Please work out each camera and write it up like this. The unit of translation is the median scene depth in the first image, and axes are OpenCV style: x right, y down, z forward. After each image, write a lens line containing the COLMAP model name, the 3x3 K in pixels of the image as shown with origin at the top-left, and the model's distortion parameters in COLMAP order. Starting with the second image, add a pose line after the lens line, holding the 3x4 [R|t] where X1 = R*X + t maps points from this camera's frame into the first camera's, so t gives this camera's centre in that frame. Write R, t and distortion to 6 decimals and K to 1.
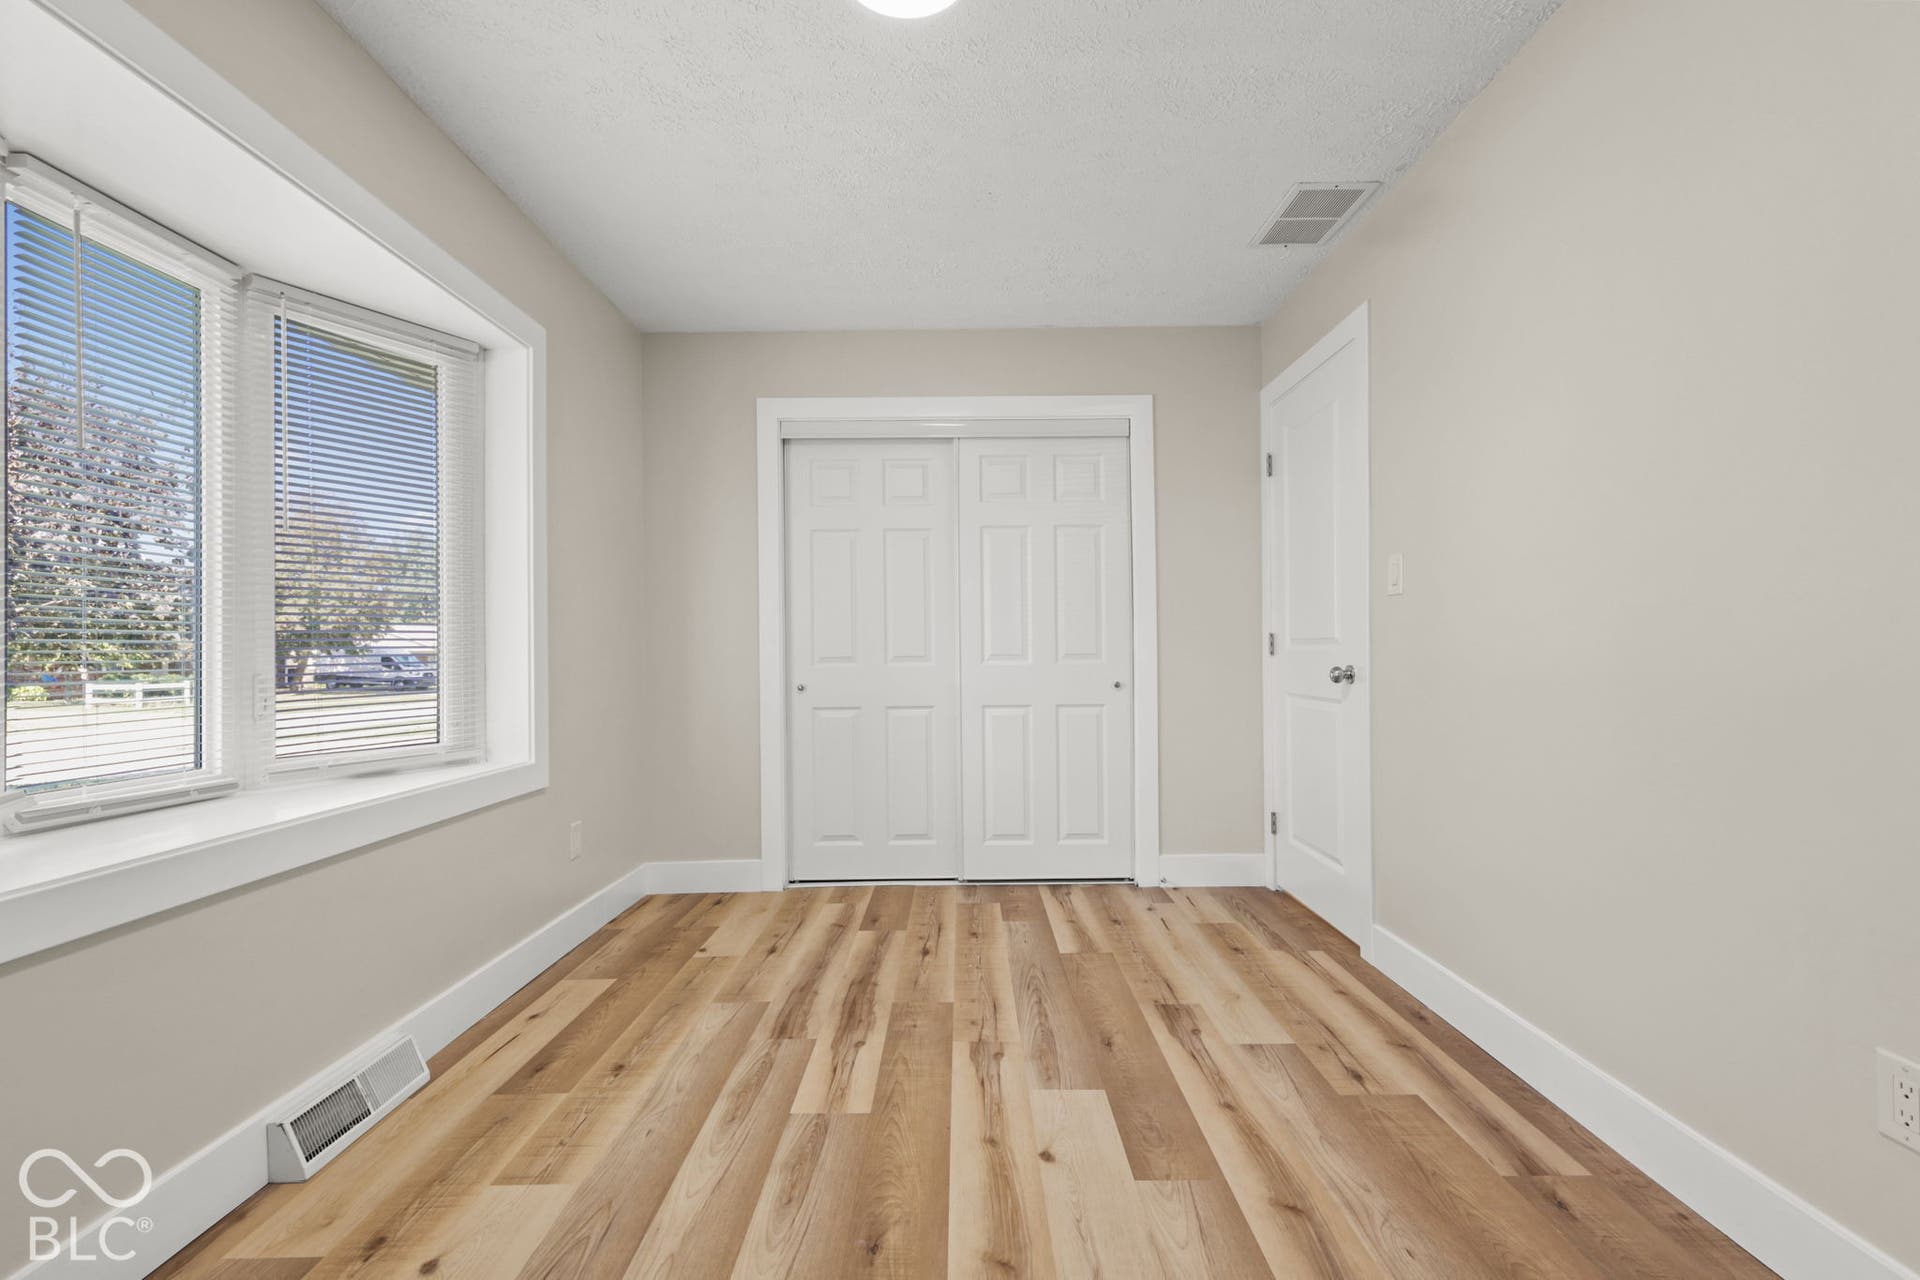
lens RADIAL K [[840.9, 0, 942.5], [0, 840.9, 653.2], [0, 0, 1]] dist [0.003389, -0.000064]
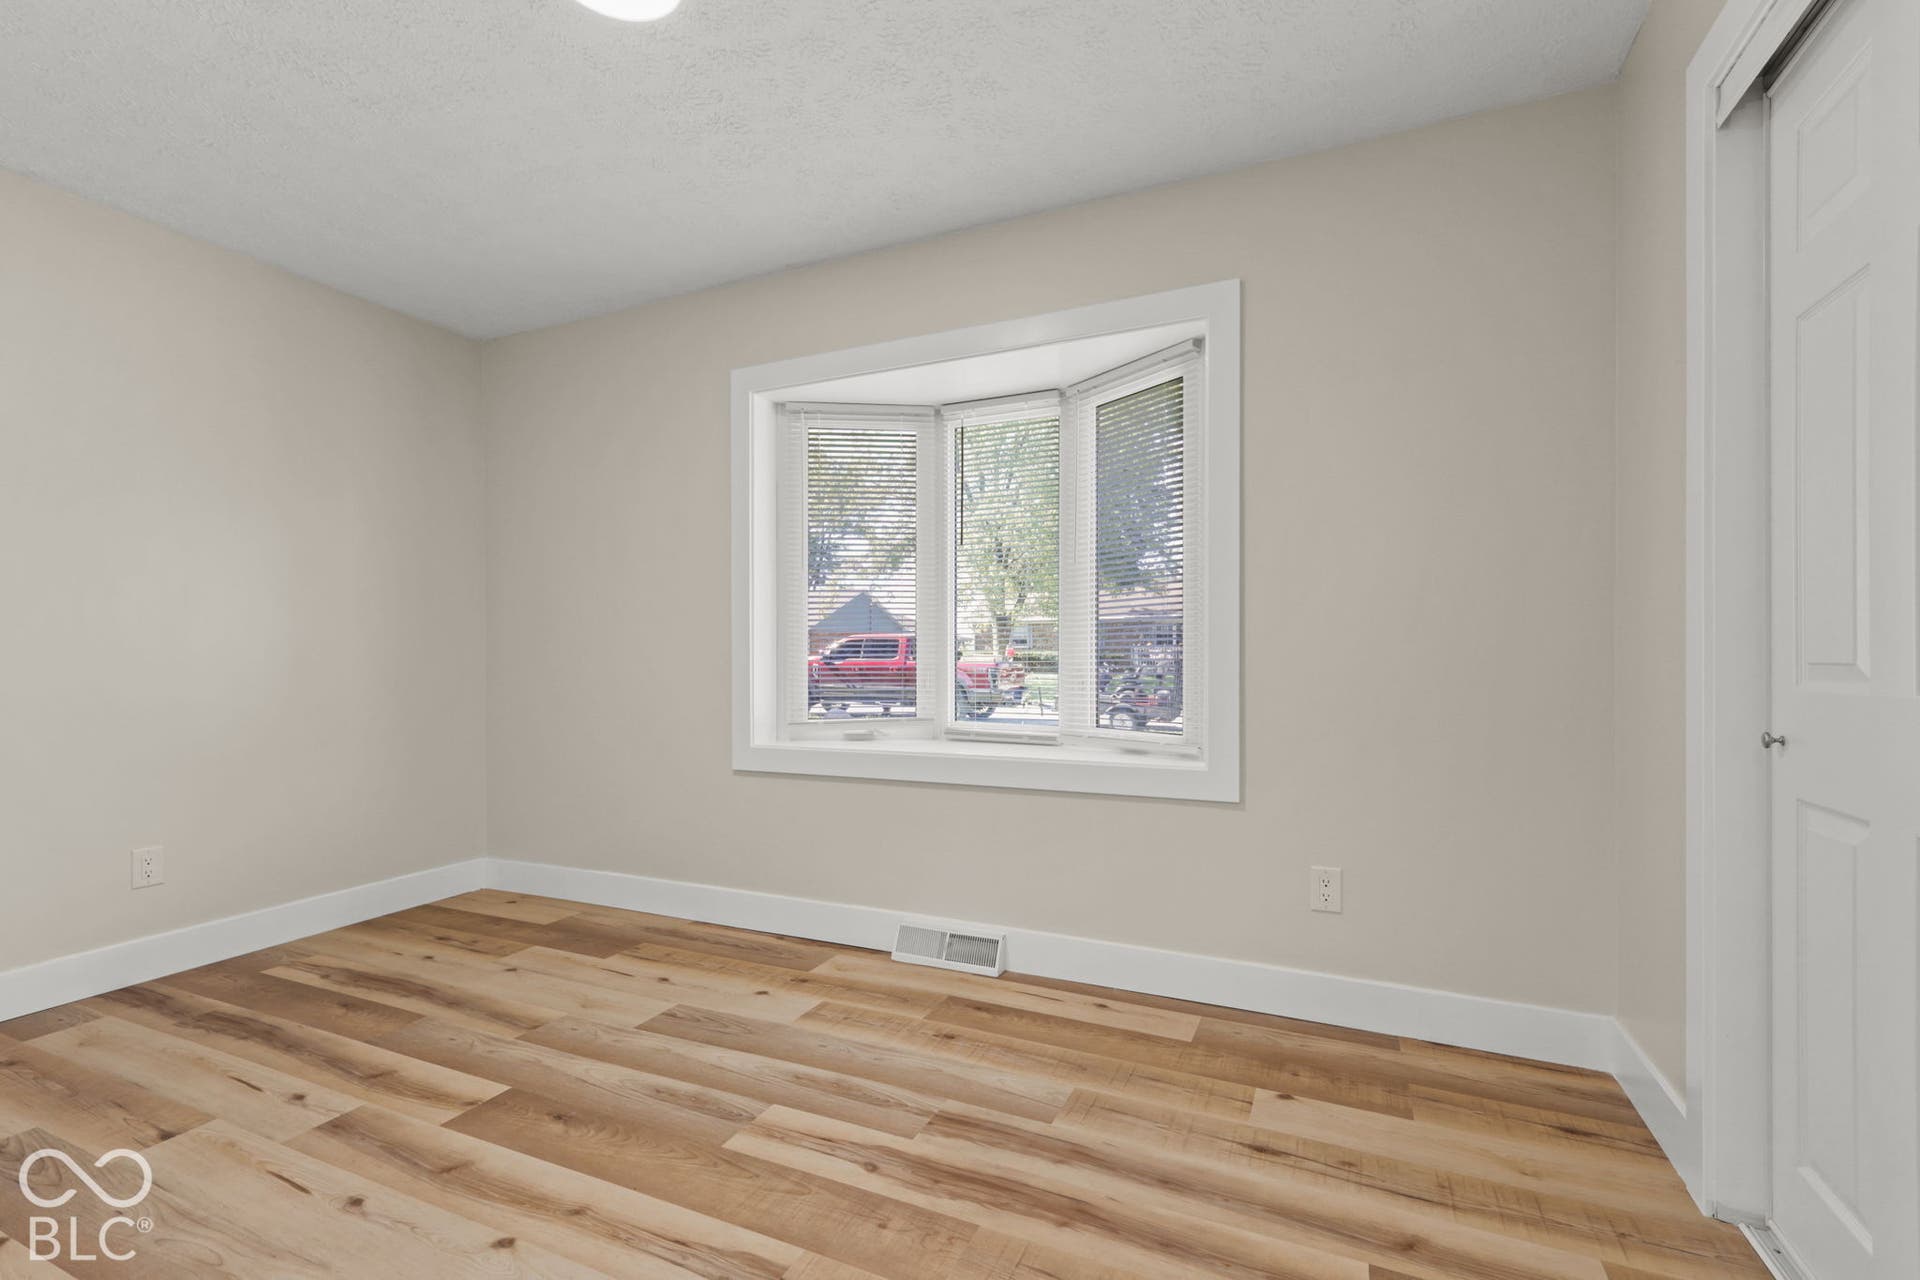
lens RADIAL K [[840.9, 0, 975.7], [0, 840.9, 660.8], [0, 0, 1]] dist [0.003389, -0.000064]
pose [[-0.390425, 0.021409, -0.920386, 0.646494], [0.007245, 0.999770, 0.020182, -0.012023], [0.920606, 0.001212, -0.390490, 1.604214]]
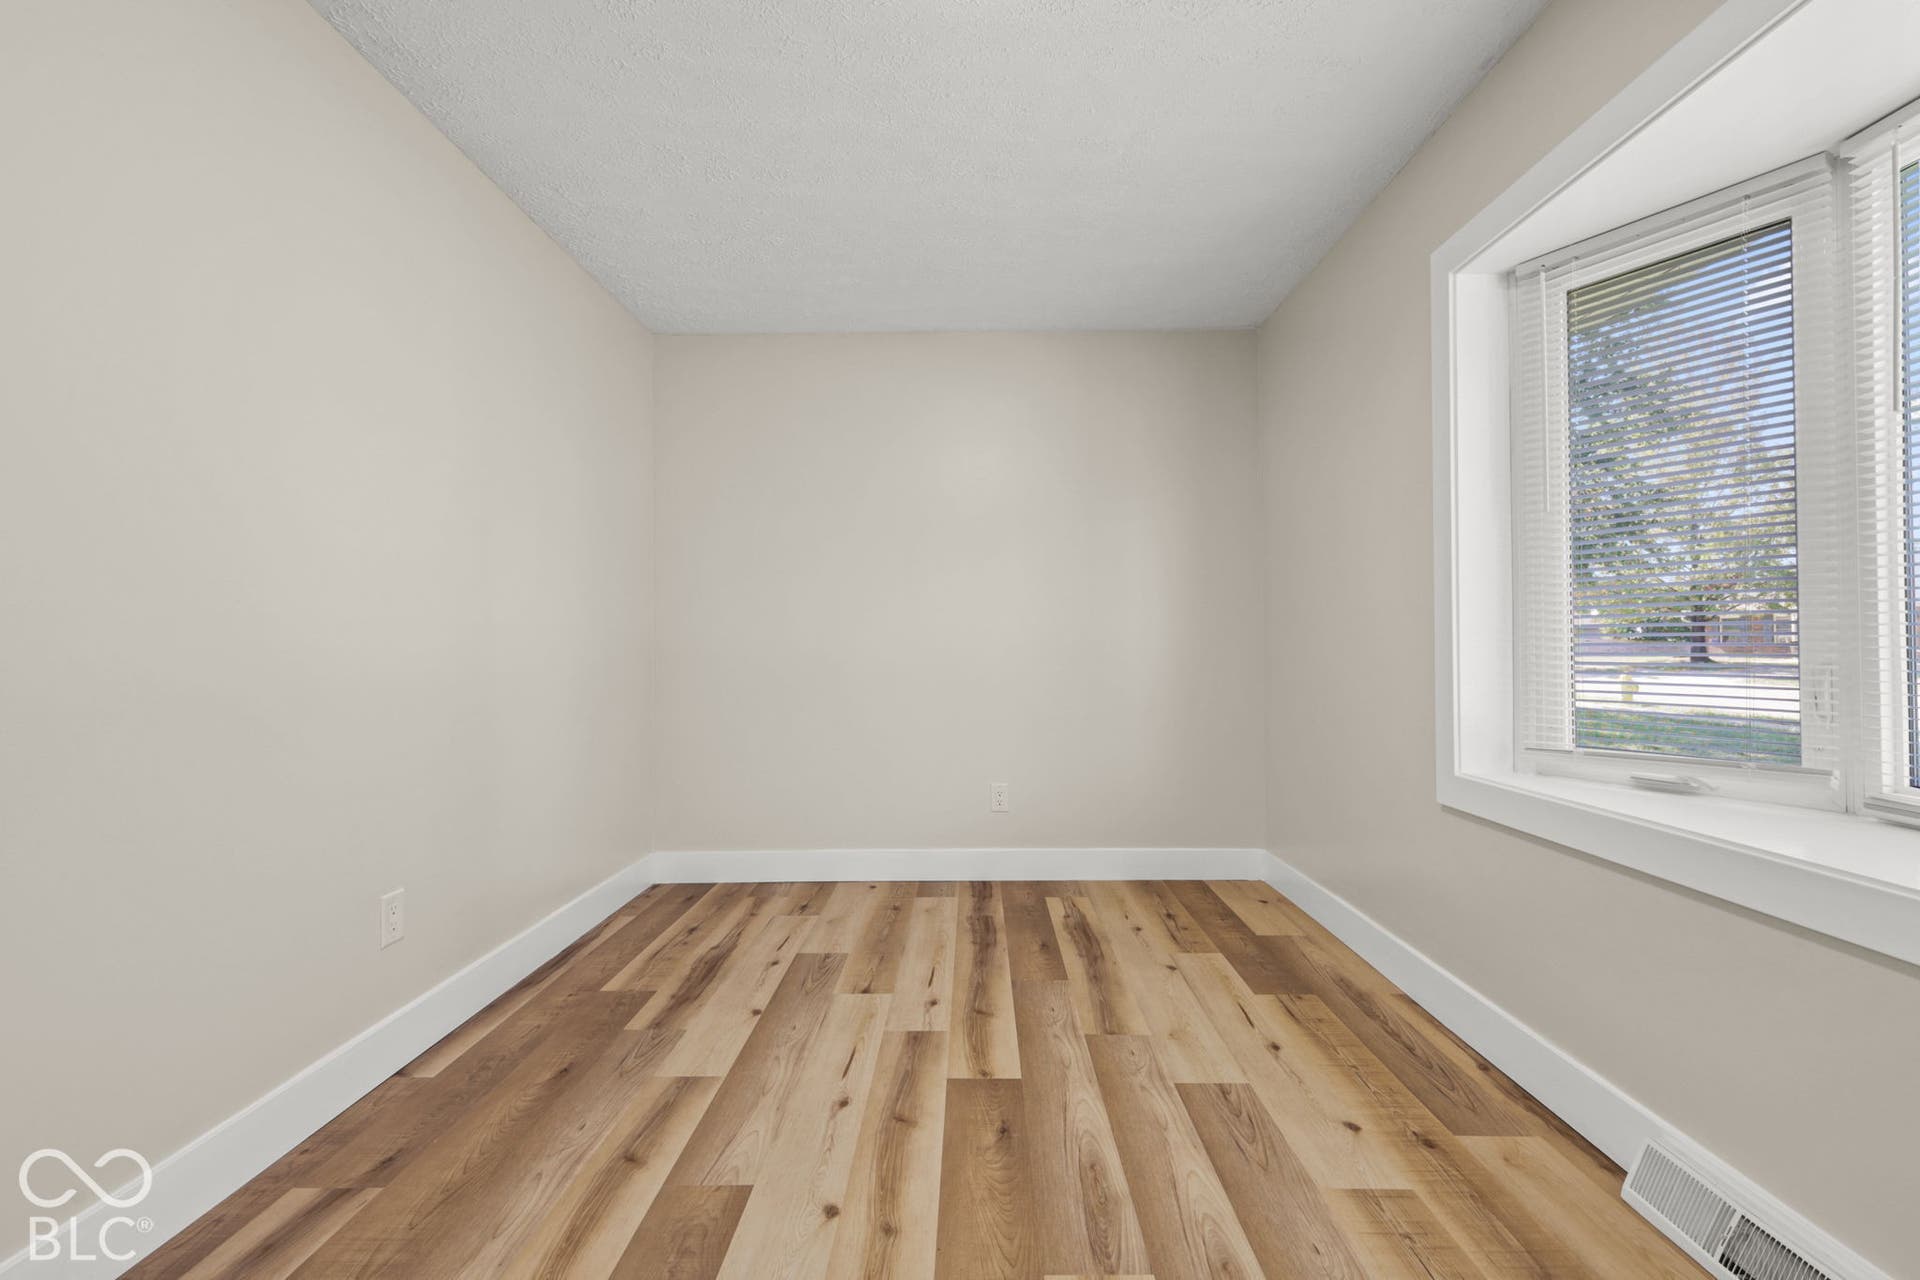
lens RADIAL K [[840.9, 0, 955.9], [0, 840.9, 633.1], [0, 0, 1]] dist [0.003389, -0.000064]
pose [[-0.999846, 0.017549, 0.000762, -0.019082], [0.017541, 0.999800, -0.009581, -0.010295], [-0.000930, -0.009566, -0.999954, 1.718992]]
